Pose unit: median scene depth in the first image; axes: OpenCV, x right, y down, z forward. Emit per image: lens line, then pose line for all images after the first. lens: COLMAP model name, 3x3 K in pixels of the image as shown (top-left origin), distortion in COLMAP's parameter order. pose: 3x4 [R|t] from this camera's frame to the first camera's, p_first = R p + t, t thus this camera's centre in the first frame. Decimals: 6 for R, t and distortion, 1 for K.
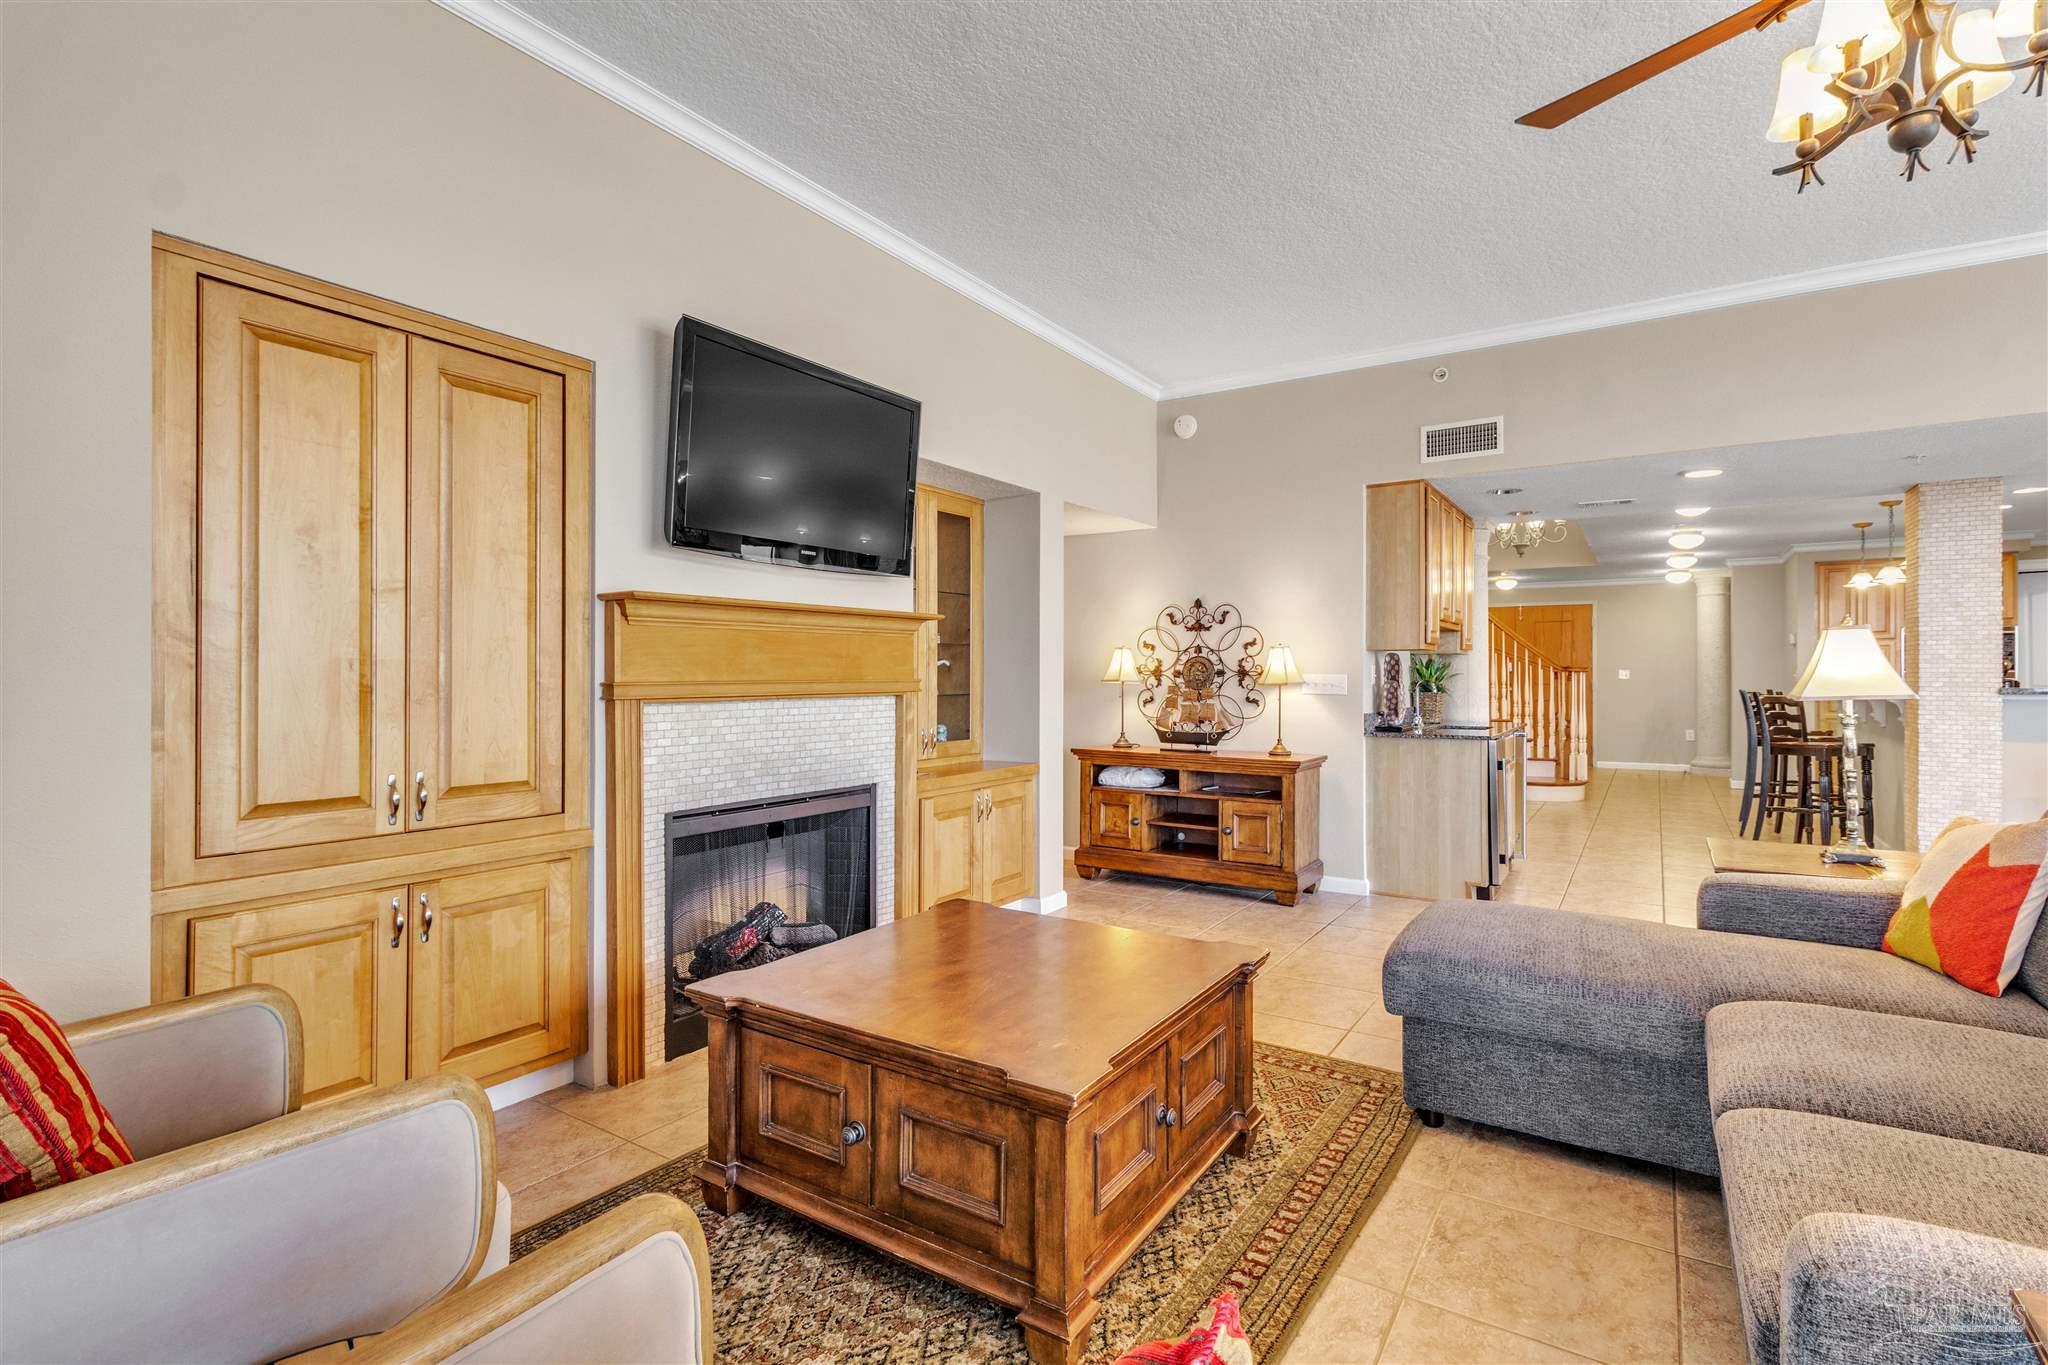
lens RADIAL K [[955.2, 0, 1035.2], [0, 955.2, 673.0], [0, 0, 1]] dist [0.000193, 0.002465]
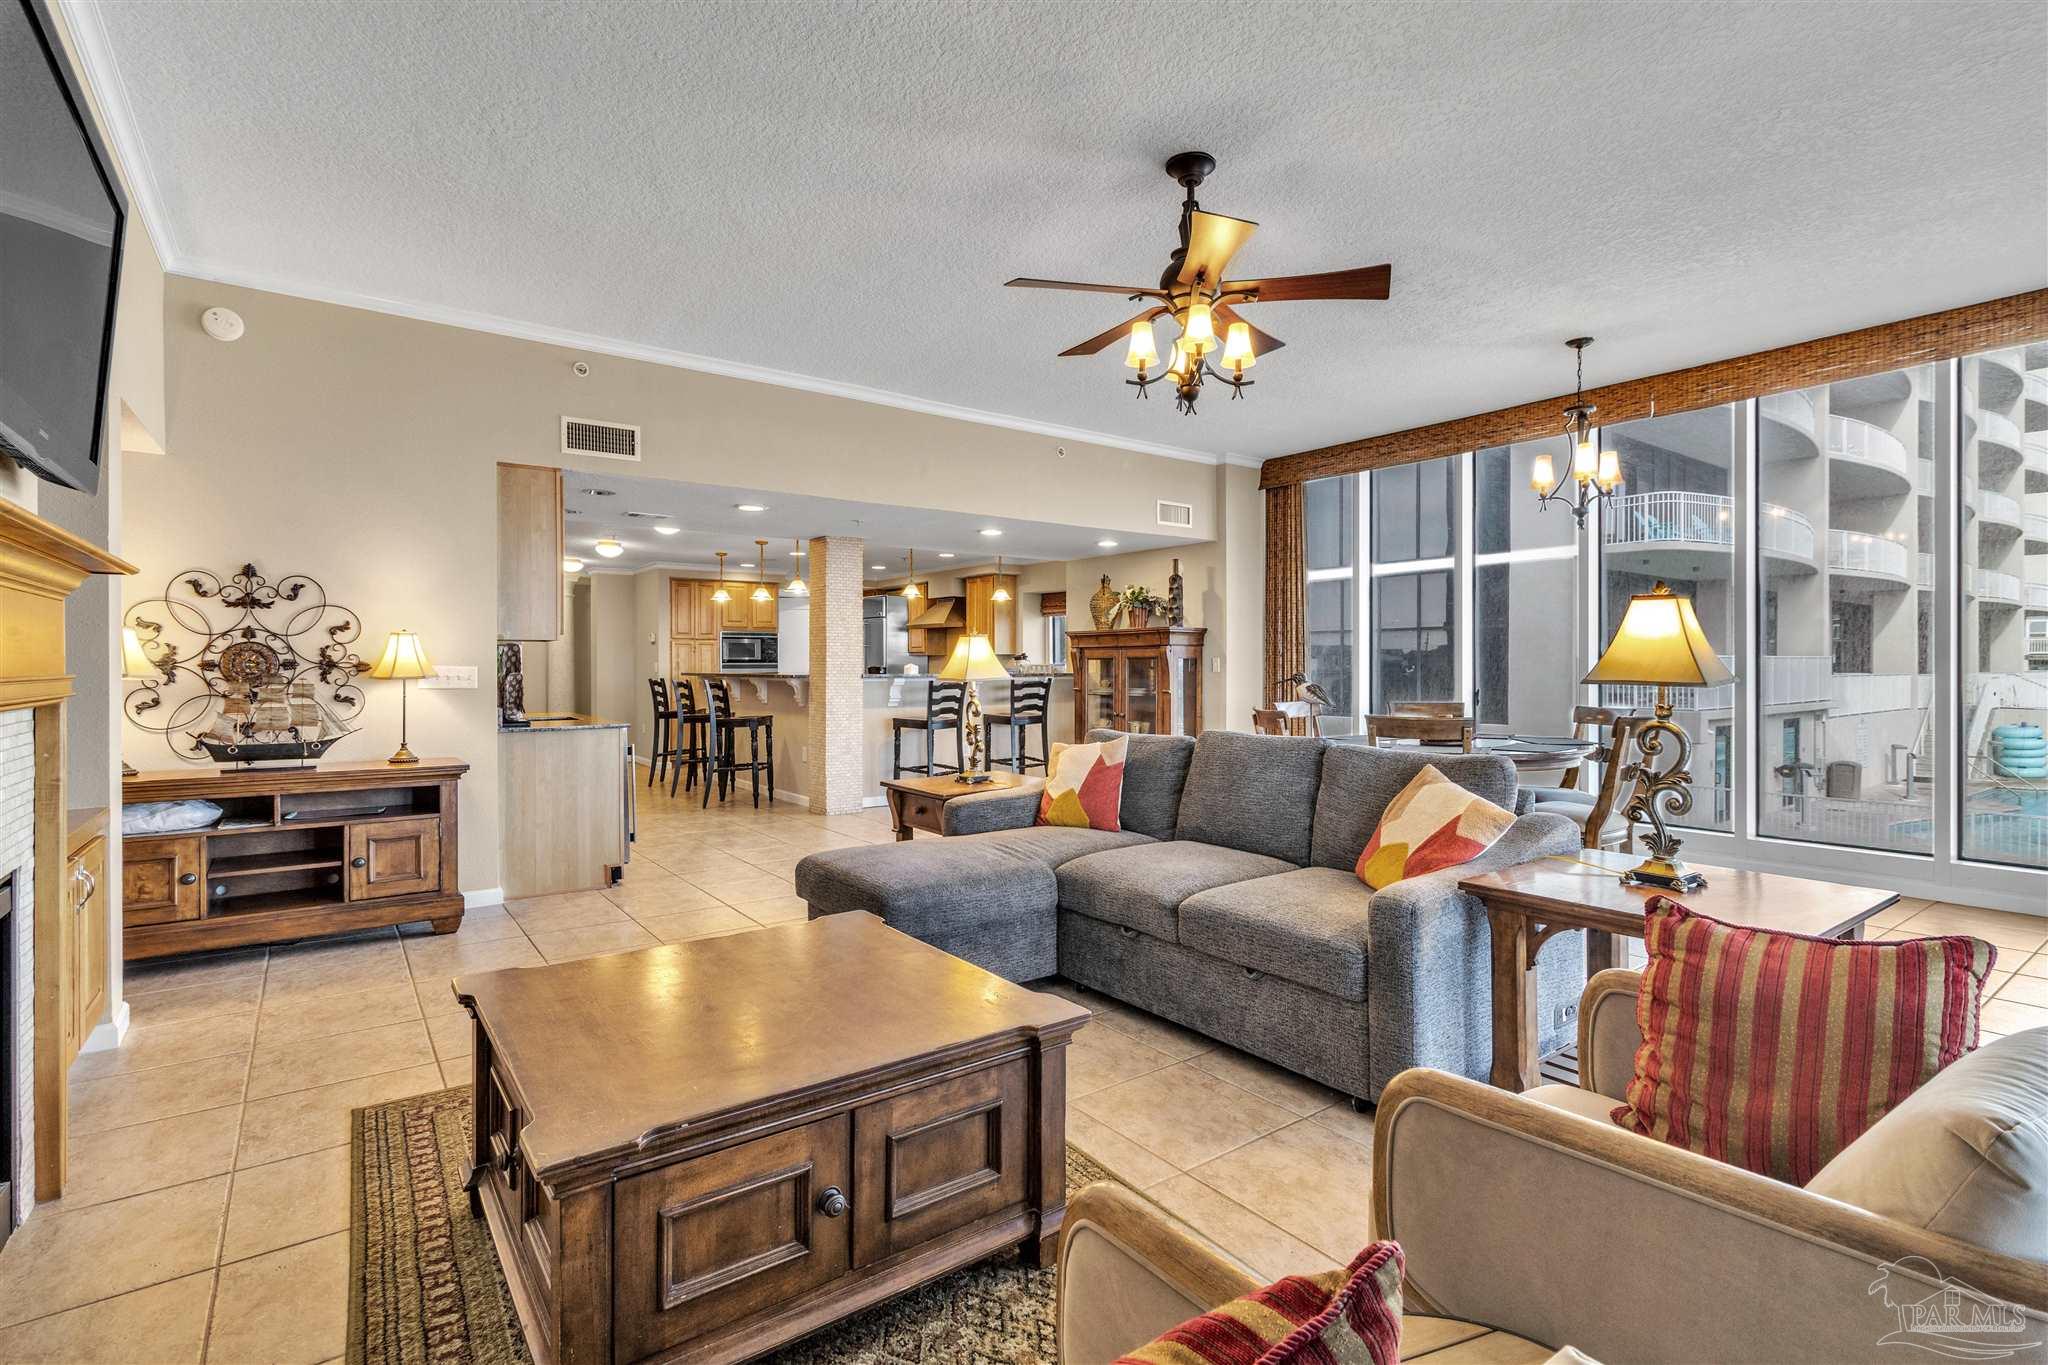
lens RADIAL K [[955.2, 0, 1015.7], [0, 955.2, 670.1], [0, 0, 1]] dist [0.000193, 0.002465]
pose [[0.360639, -0.005485, 0.932689, -0.356113], [0.000327, 0.999983, 0.005754, 0.000336], [-0.932705, -0.001771, 0.360635, 0.207043]]
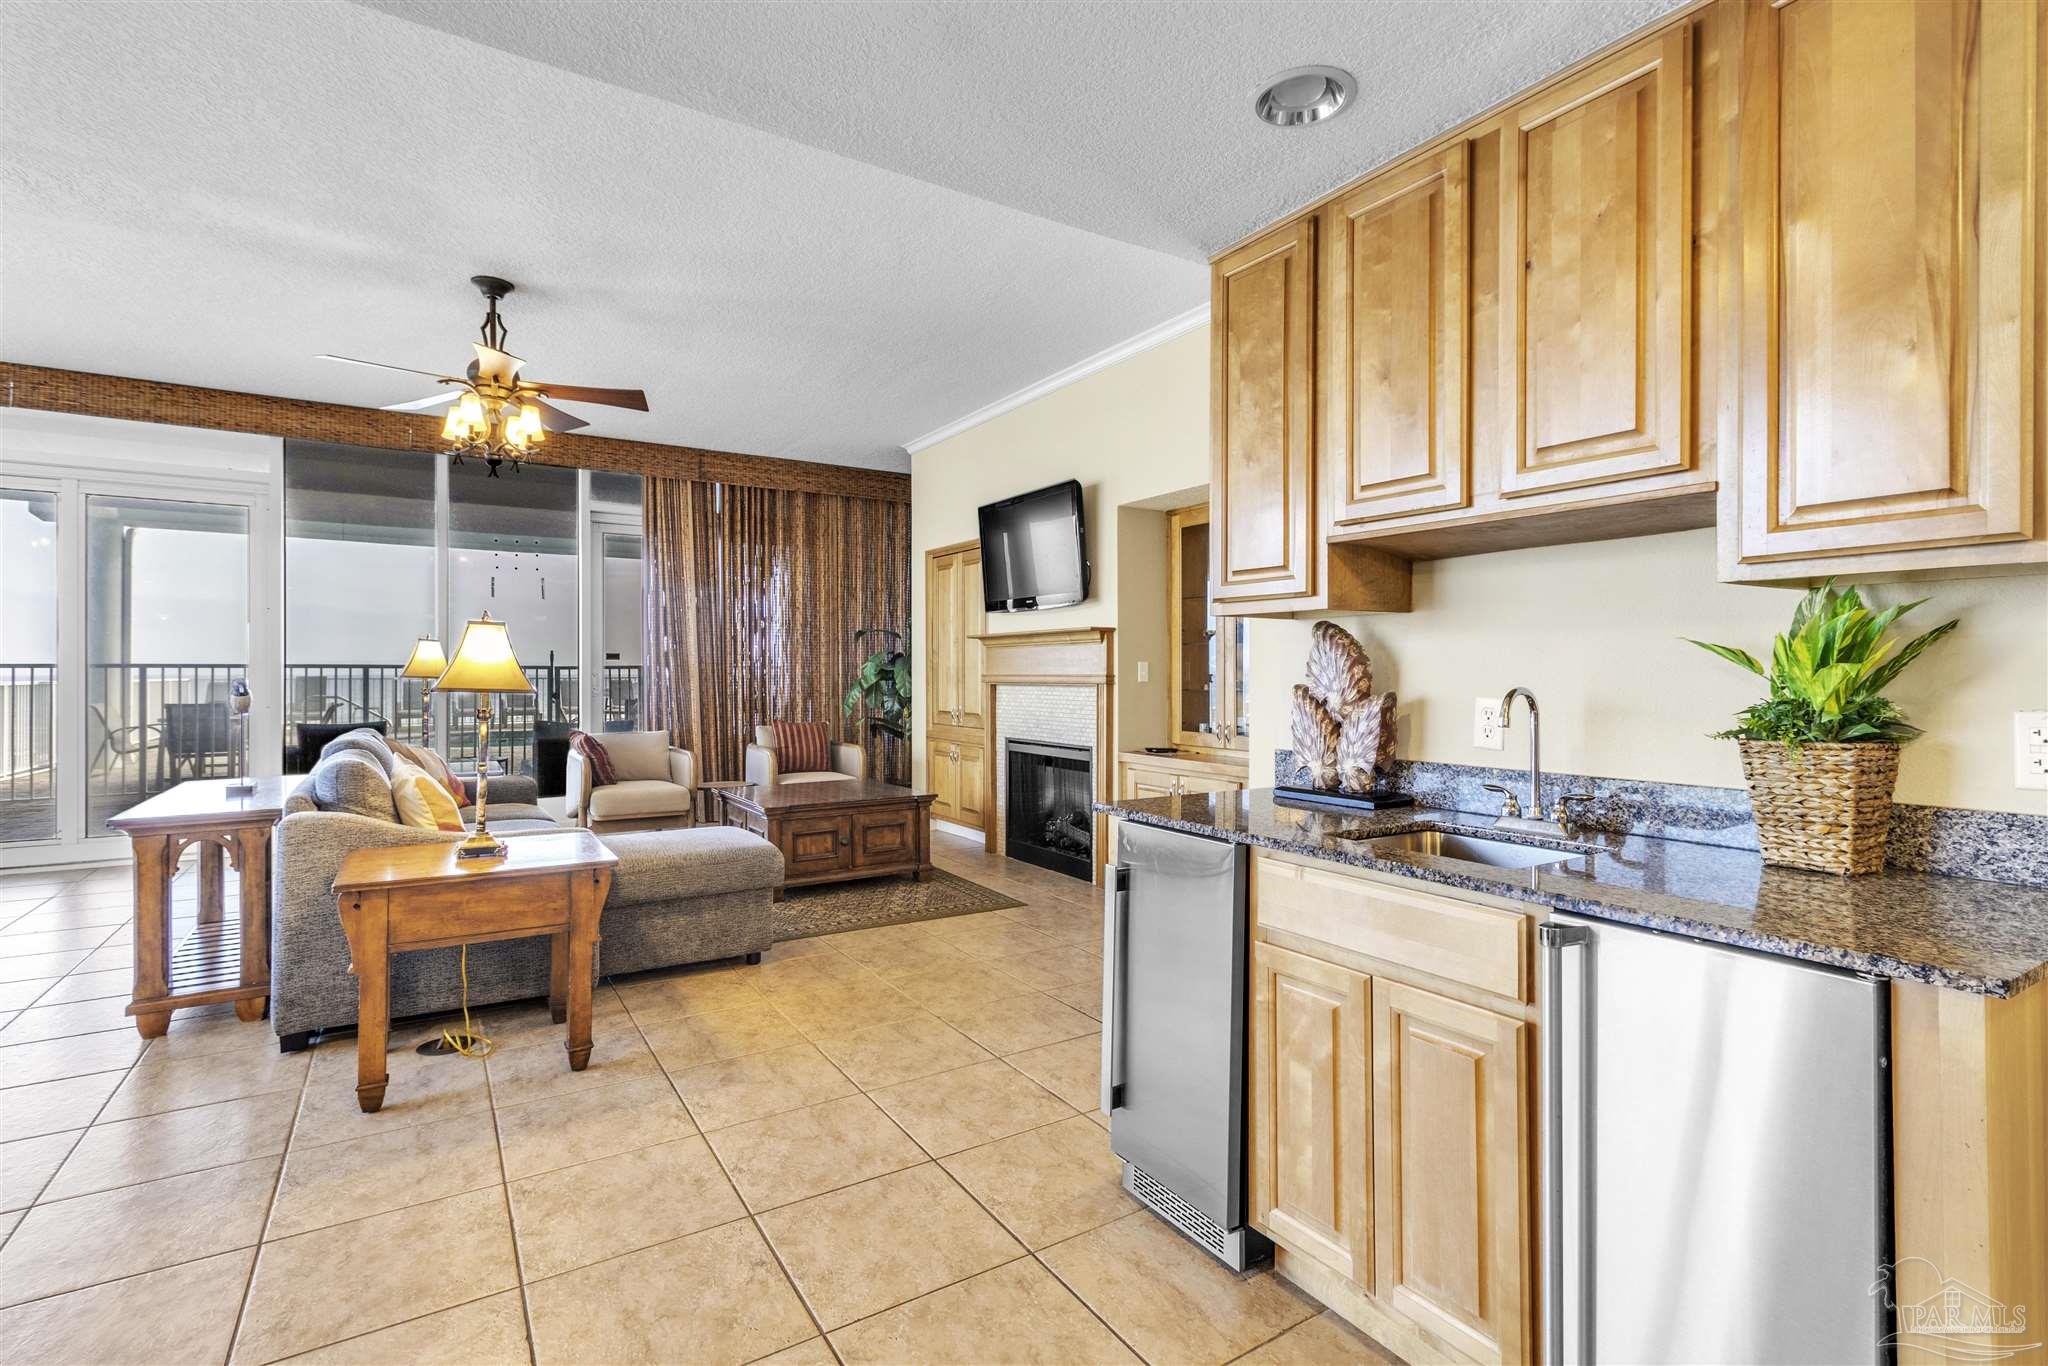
lens RADIAL K [[955.2, 0, 1014.6], [0, 955.2, 673.4], [0, 0, 1]] dist [0.000193, 0.002465]
pose [[-0.428250, 0.000960, -0.903660, 0.890928], [0.000233, 1.000000, 0.000951, 0.002383], [0.903660, 0.000196, -0.428250, 1.136683]]
